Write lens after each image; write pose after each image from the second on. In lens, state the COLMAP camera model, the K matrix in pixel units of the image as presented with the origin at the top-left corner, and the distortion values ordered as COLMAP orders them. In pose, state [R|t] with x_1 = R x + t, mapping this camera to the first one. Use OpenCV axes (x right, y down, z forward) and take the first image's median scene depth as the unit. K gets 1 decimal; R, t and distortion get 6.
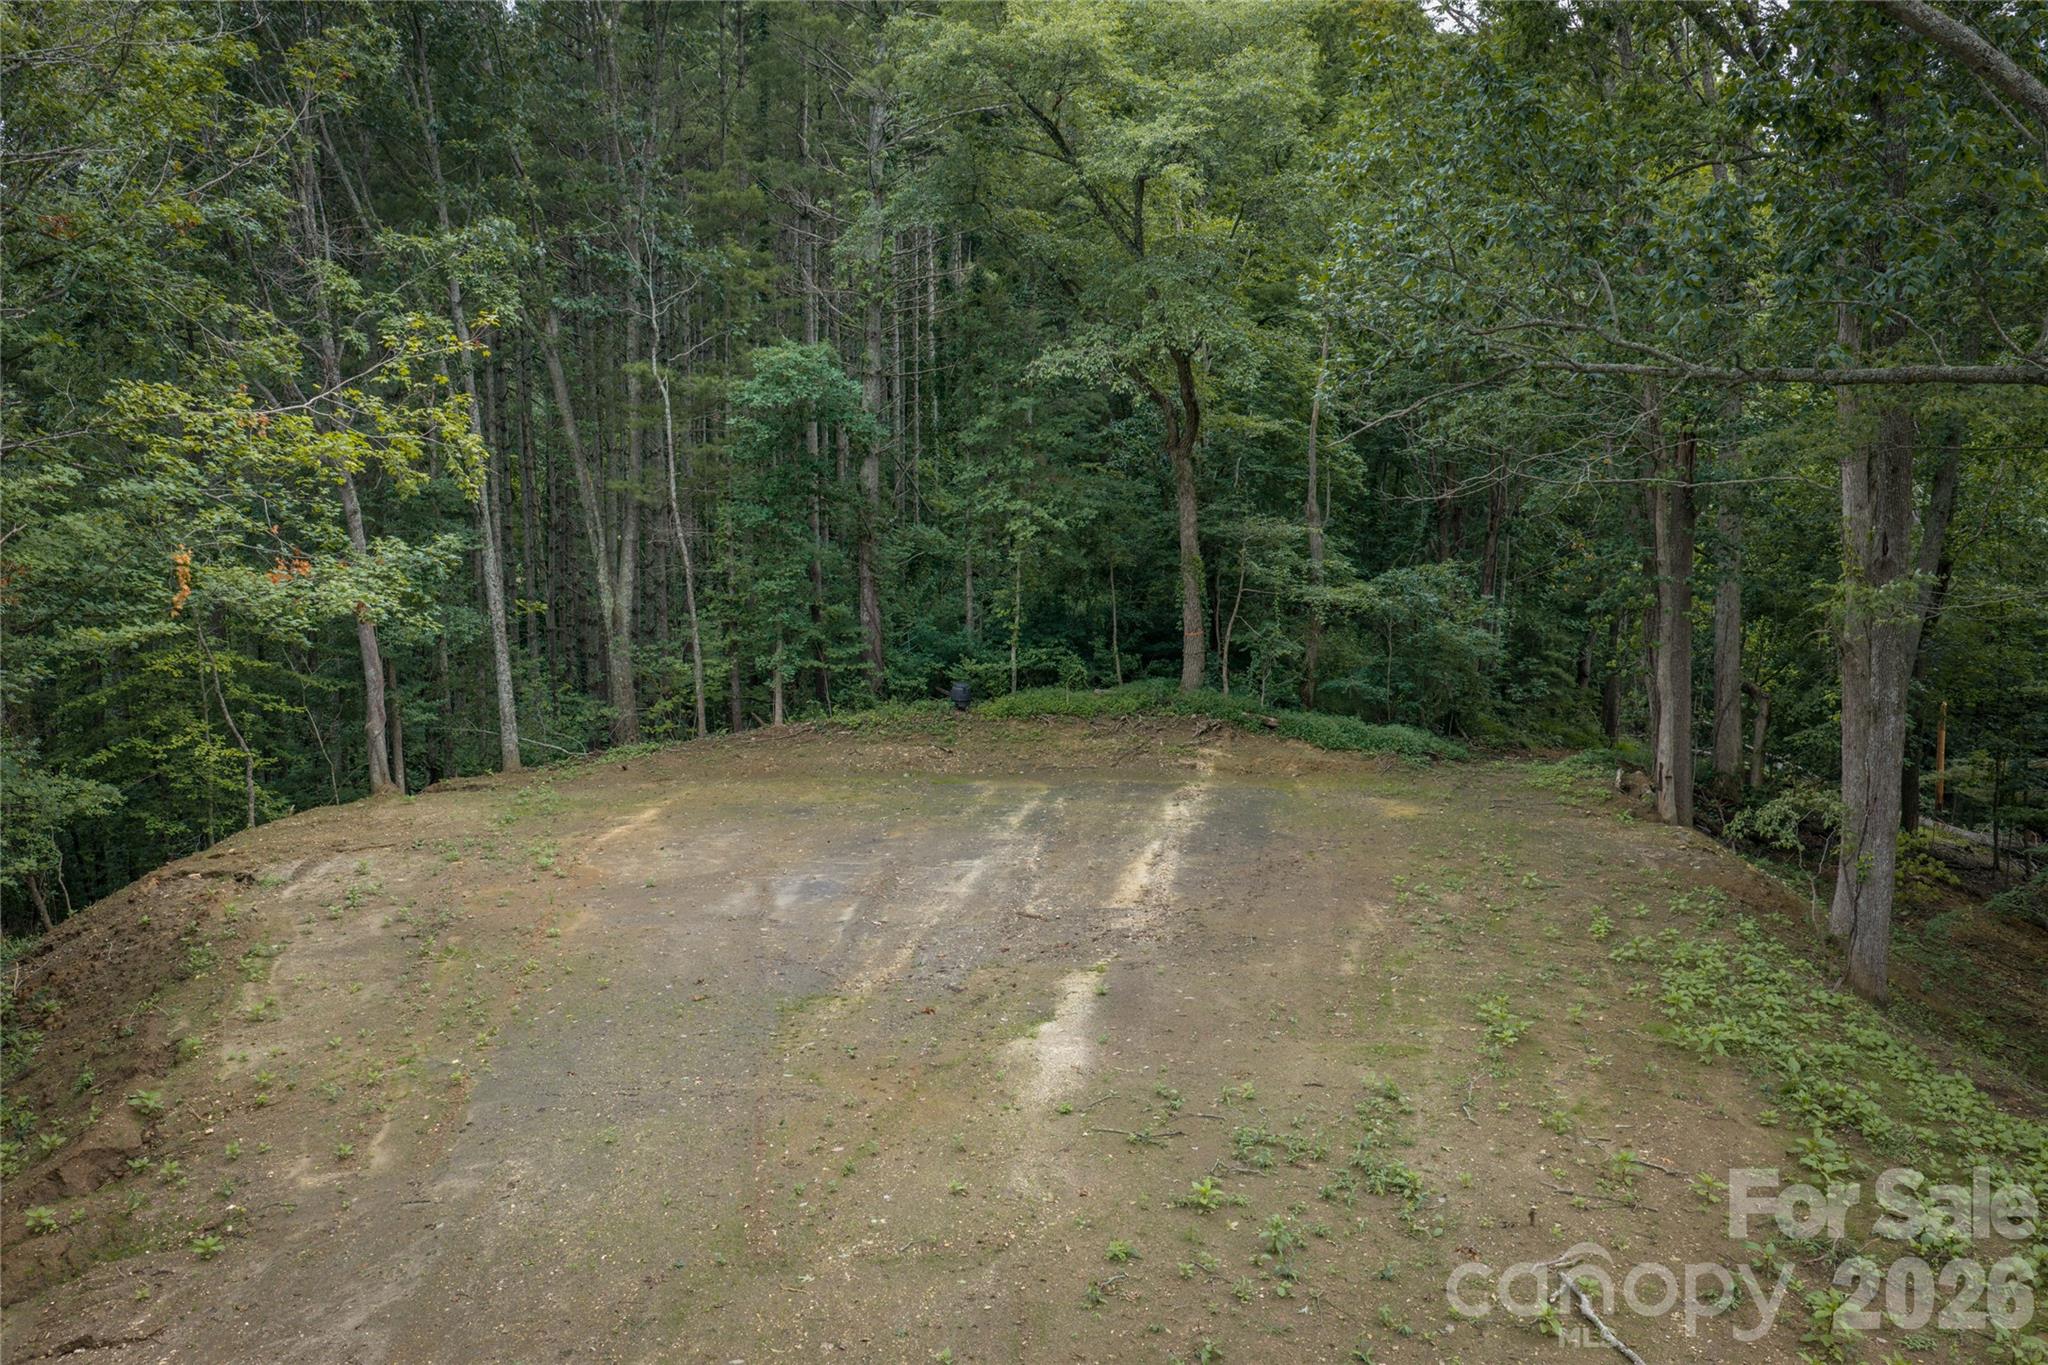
lens RADIAL K [[1699.2, 0, 1037.3], [0, 1699.2, 692.7], [0, 0, 1]] dist [0.020035, -0.029516]
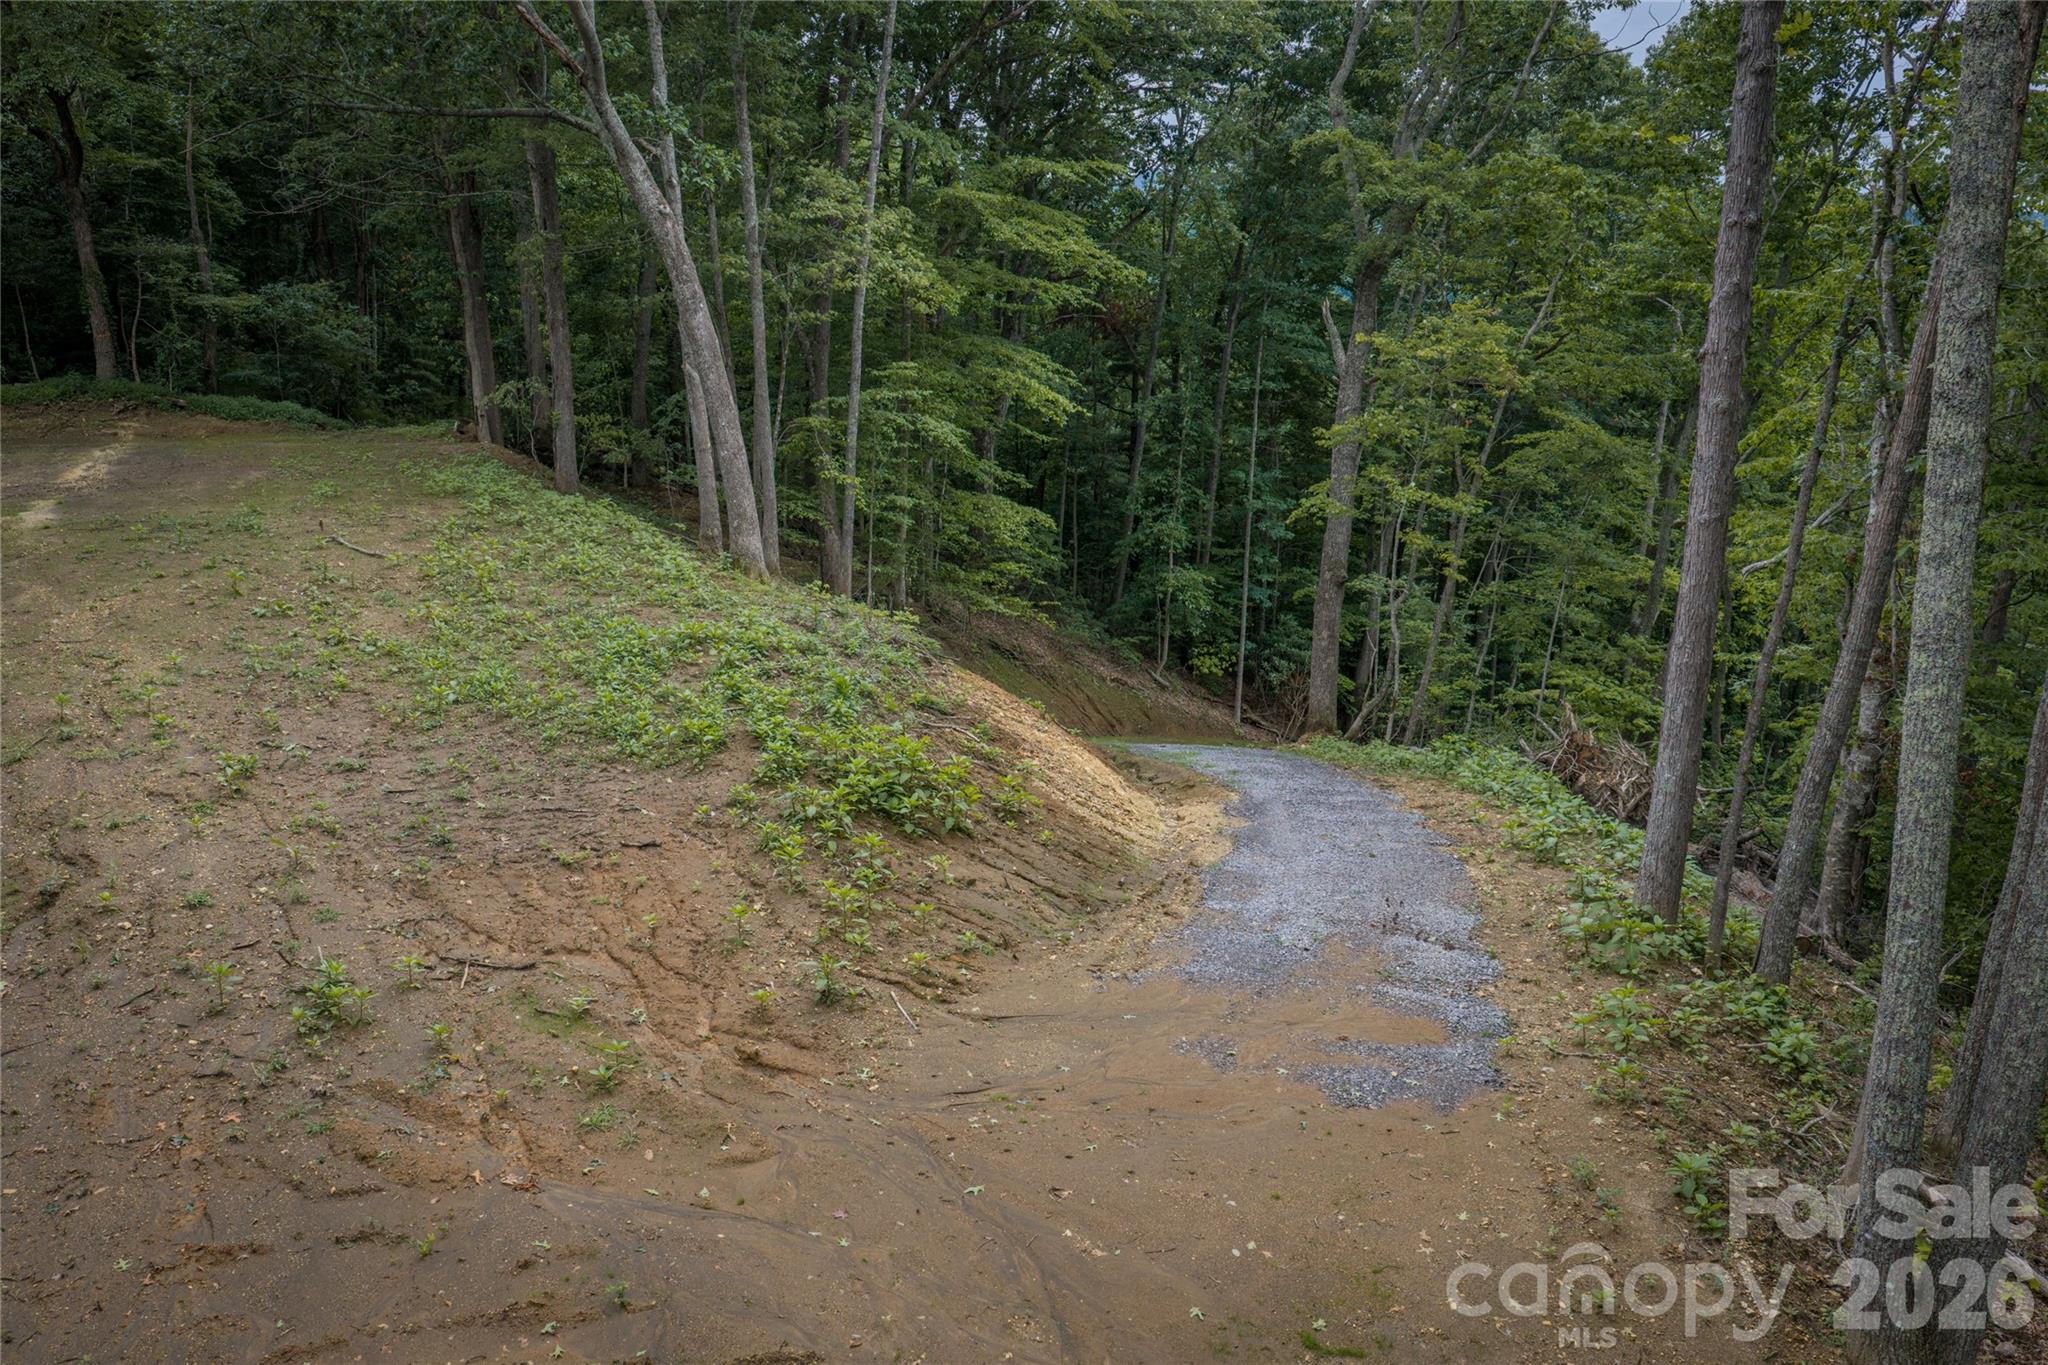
lens RADIAL K [[1699.2, 0, 1027.2], [0, 1699.2, 687.3], [0, 0, 1]] dist [0.020035, -0.029516]
pose [[0.835413, -0.126218, 0.534934, -0.040469], [0.067414, 0.989457, 0.128182, 0.105075], [-0.545473, -0.071023, 0.835114, -0.409749]]
